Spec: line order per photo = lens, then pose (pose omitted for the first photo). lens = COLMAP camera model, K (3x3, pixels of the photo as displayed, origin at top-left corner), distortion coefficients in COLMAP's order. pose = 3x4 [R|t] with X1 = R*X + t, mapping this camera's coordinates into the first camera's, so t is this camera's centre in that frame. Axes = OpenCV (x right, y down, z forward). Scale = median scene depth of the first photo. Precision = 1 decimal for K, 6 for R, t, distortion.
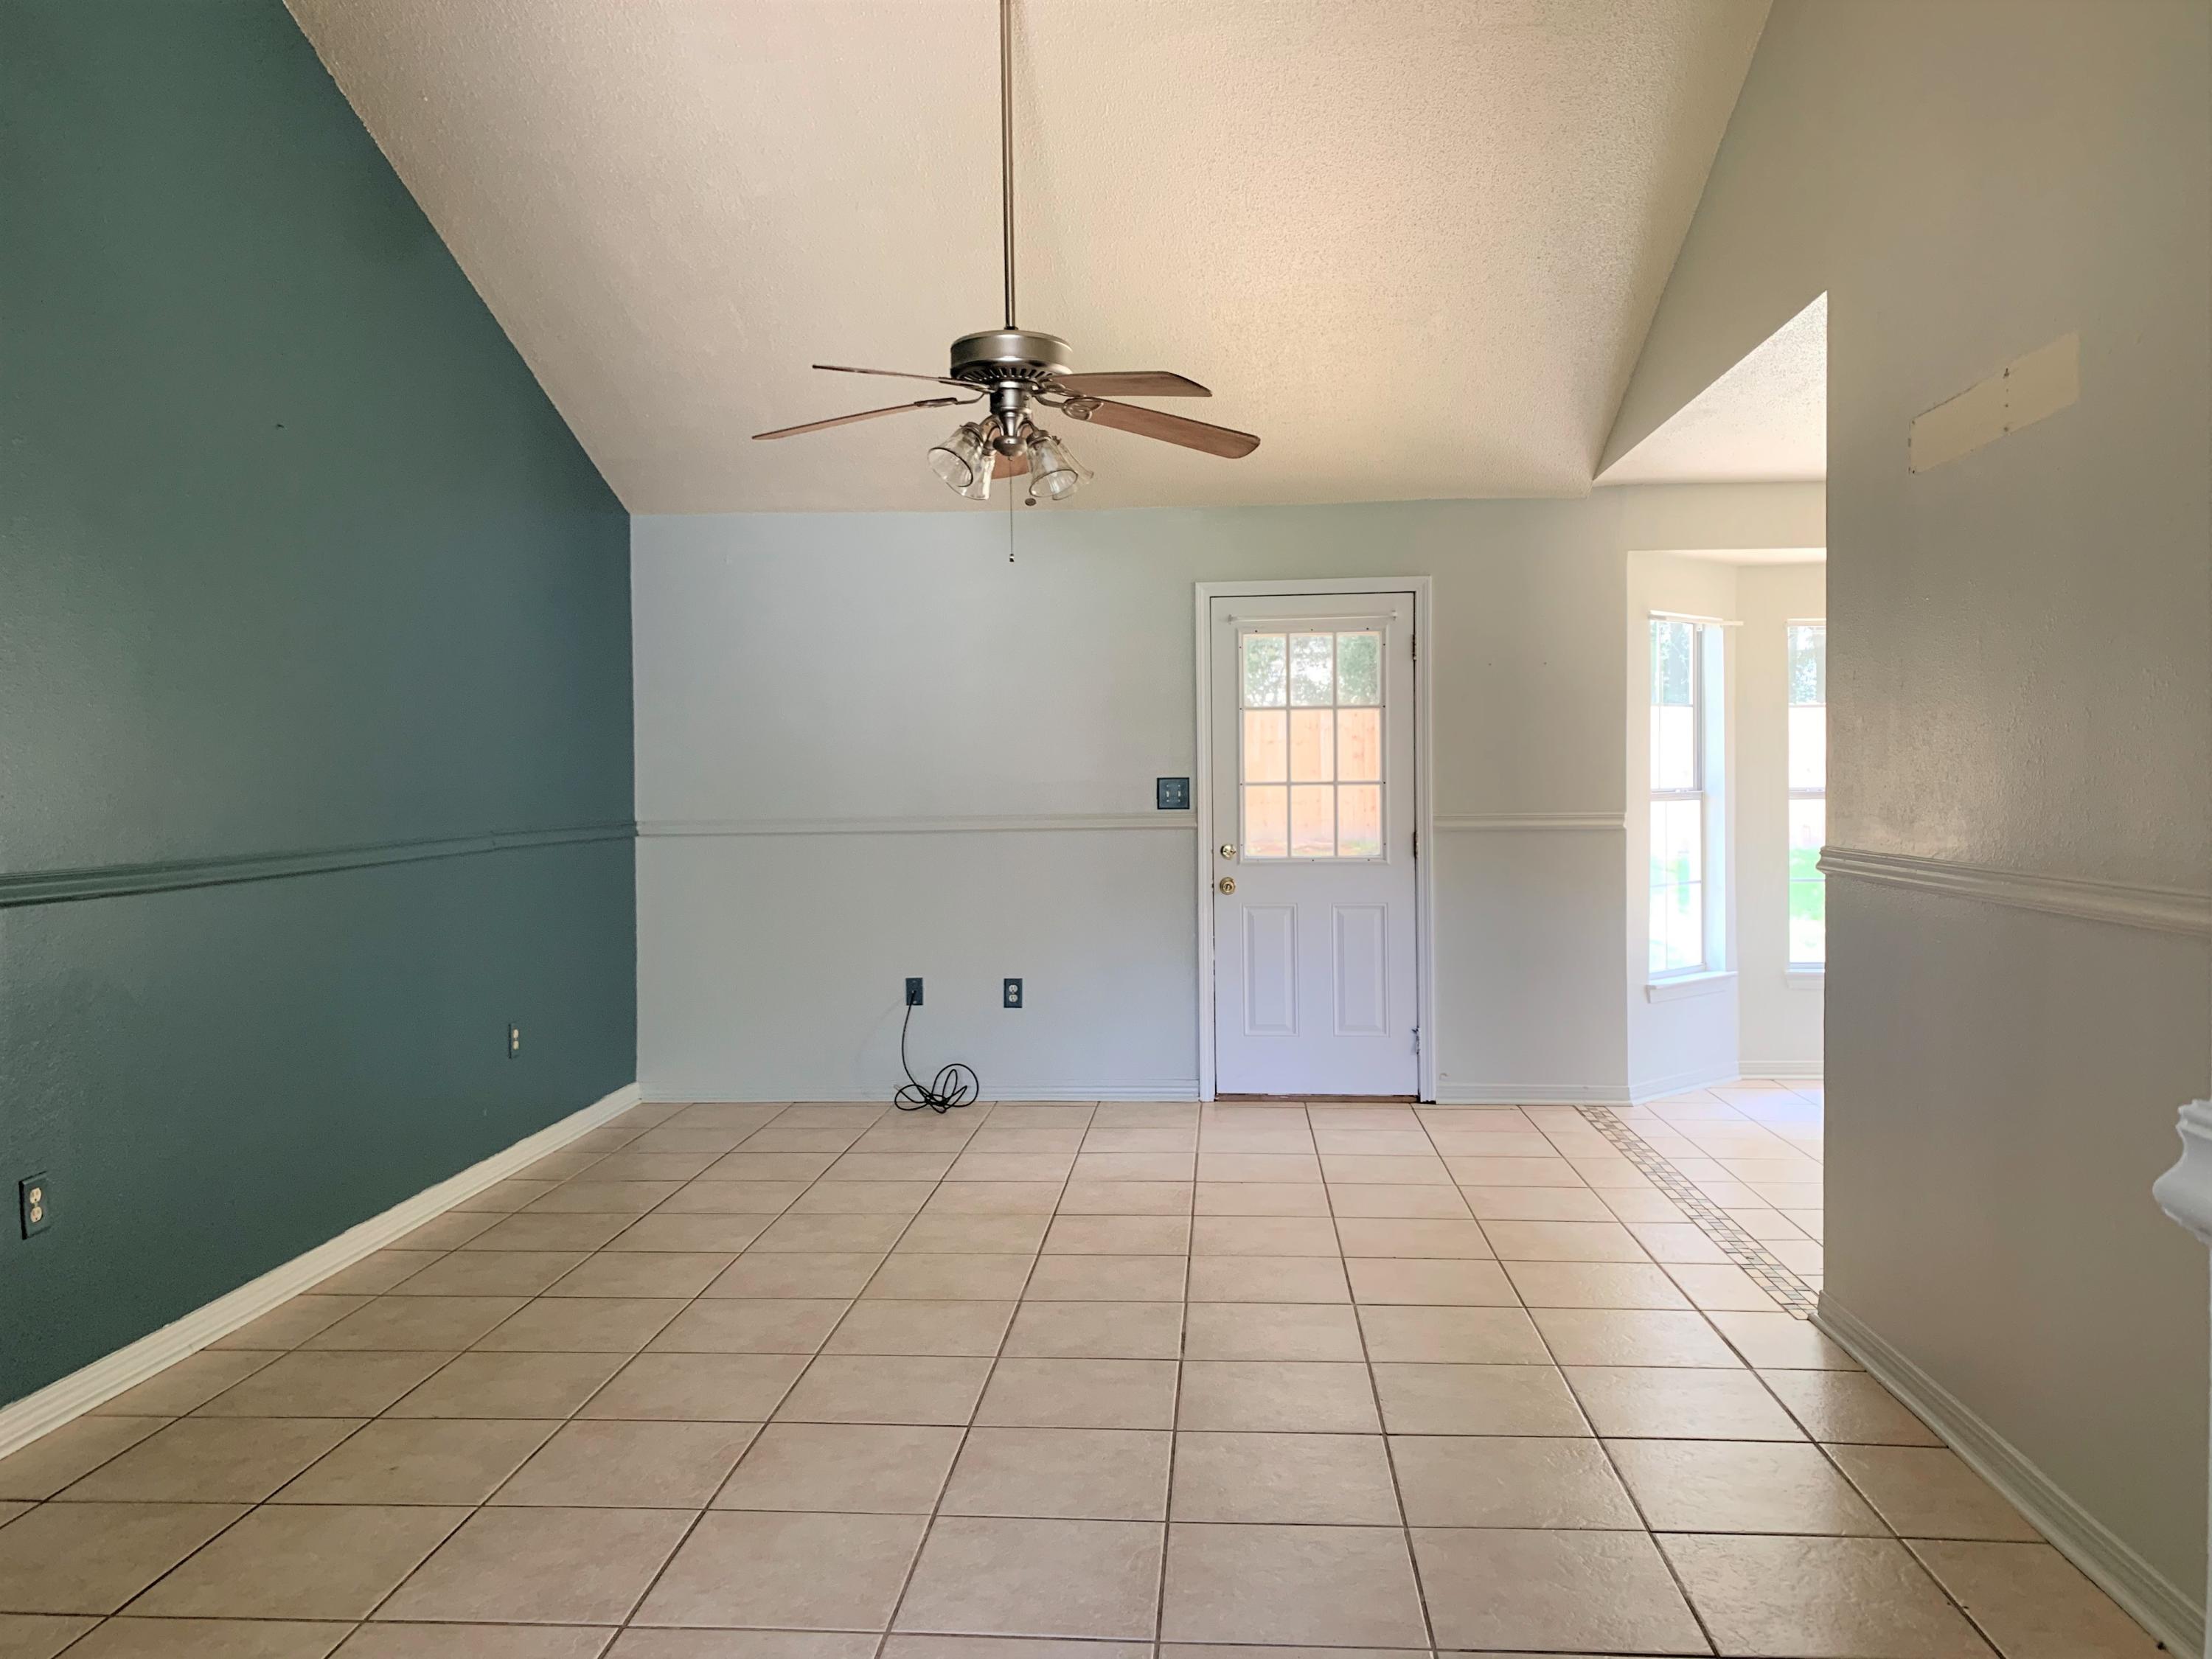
lens RADIAL K [[1675.1, 0, 1117.6], [0, 1675.1, 827.8], [0, 0, 1]] dist [0.063651, -0.002049]
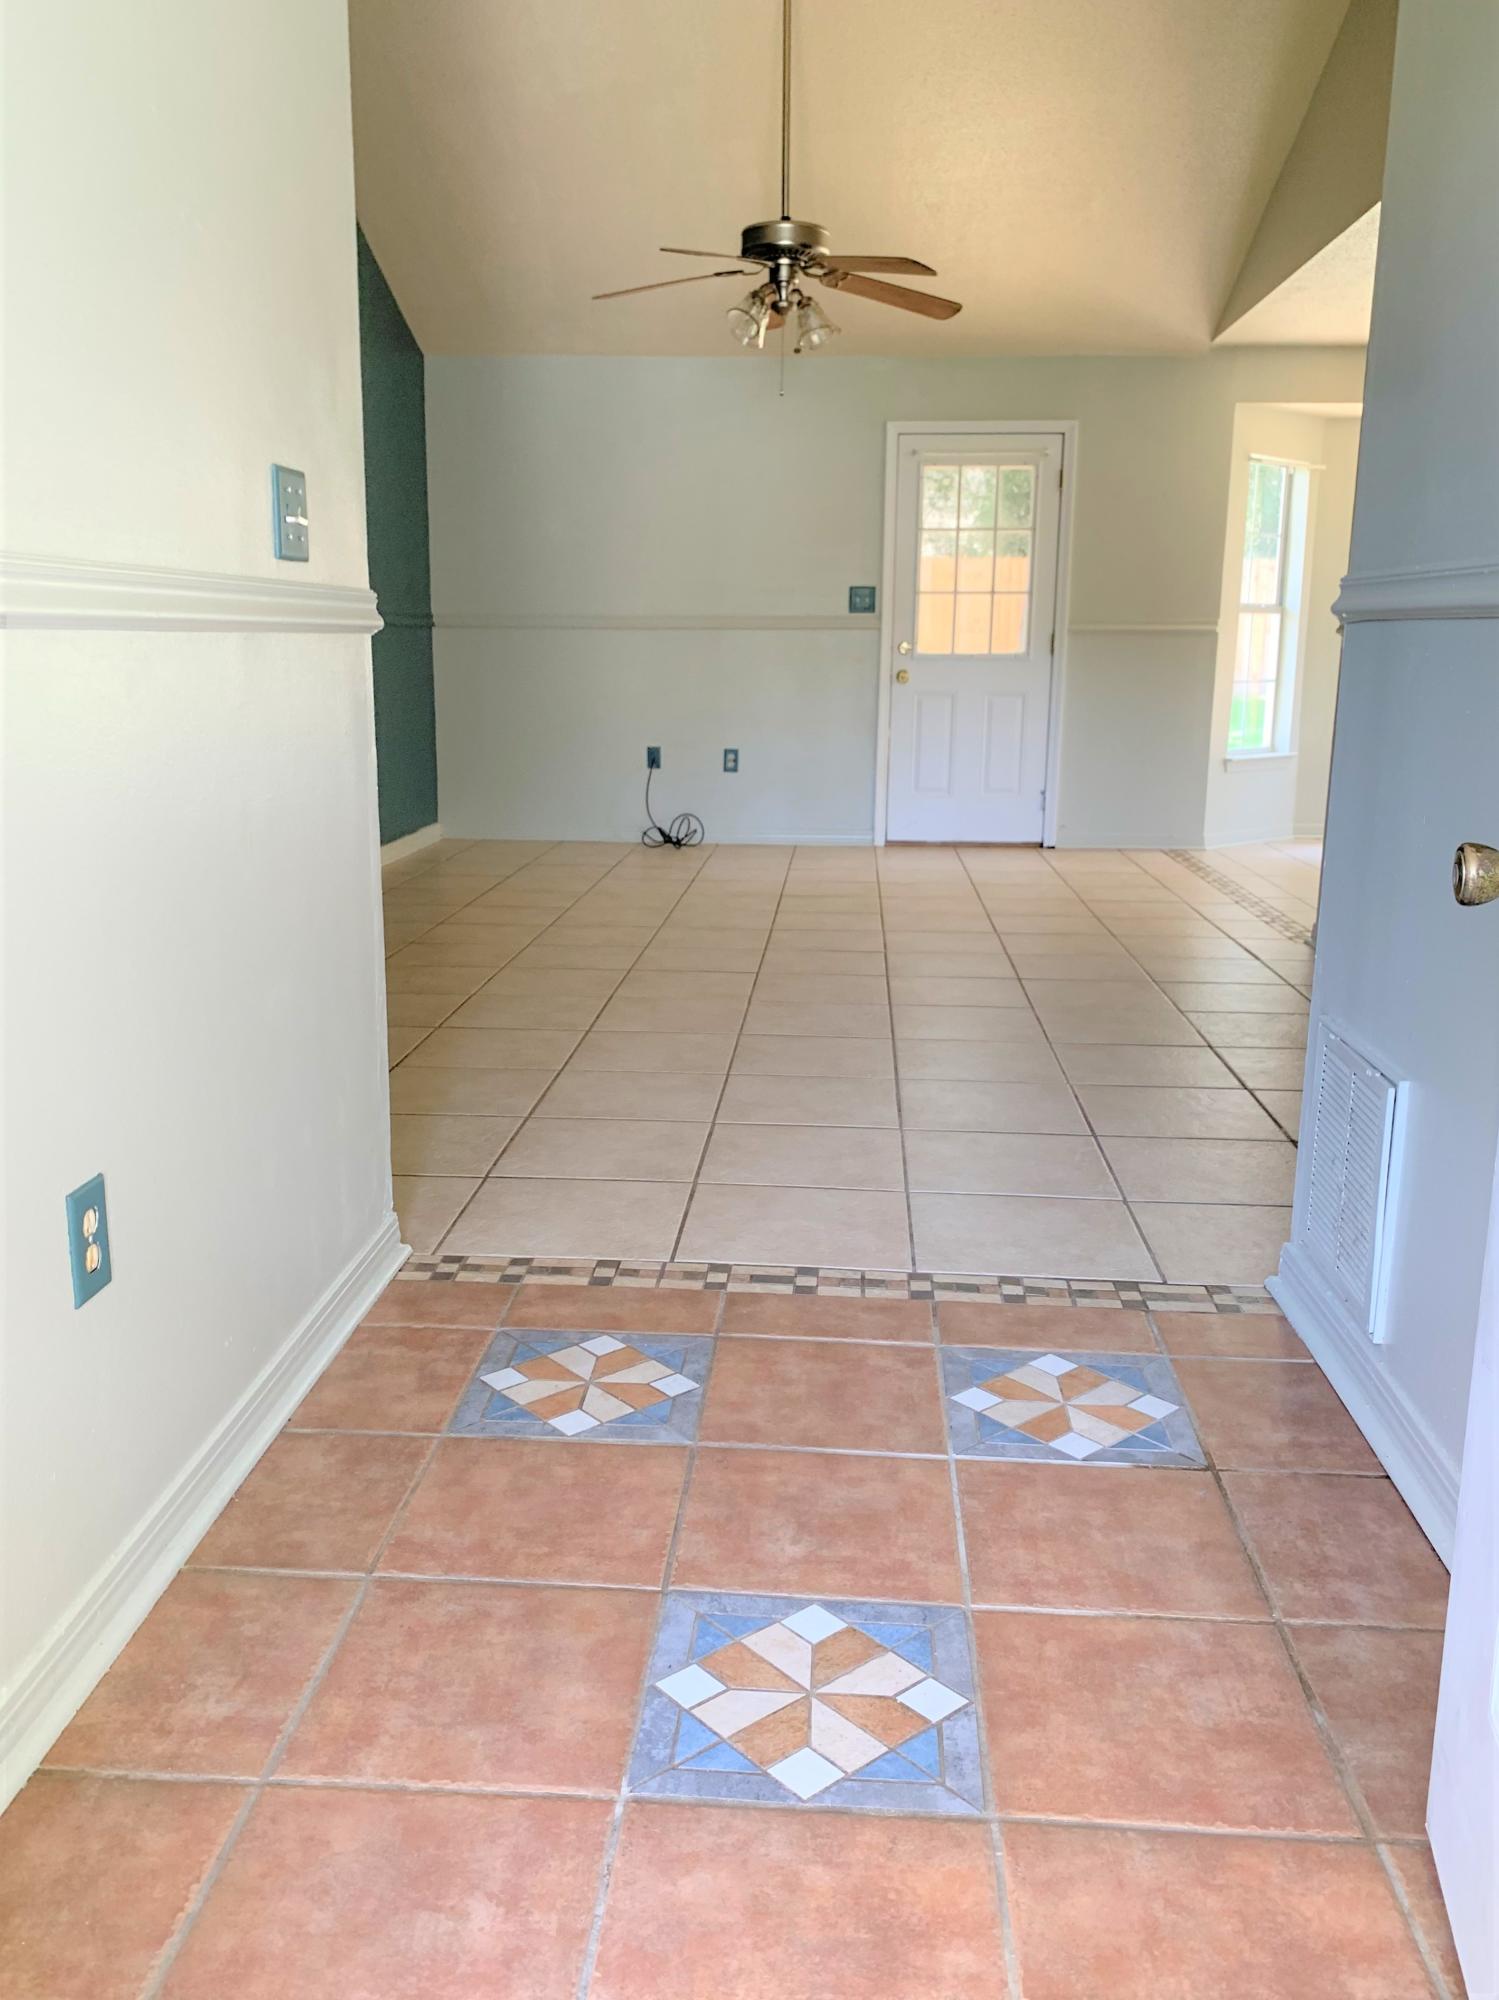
lens RADIAL K [[1632.9, 0, 749.5], [0, 1632.9, 1000.0], [0, 0, 1]] dist [0.106731, -0.197164]
pose [[0.999804, 0.019360, 0.004081, -0.055396], [-0.019778, 0.983412, 0.180303, 0.058882], [-0.000523, -0.180348, 0.983603, -0.293740]]
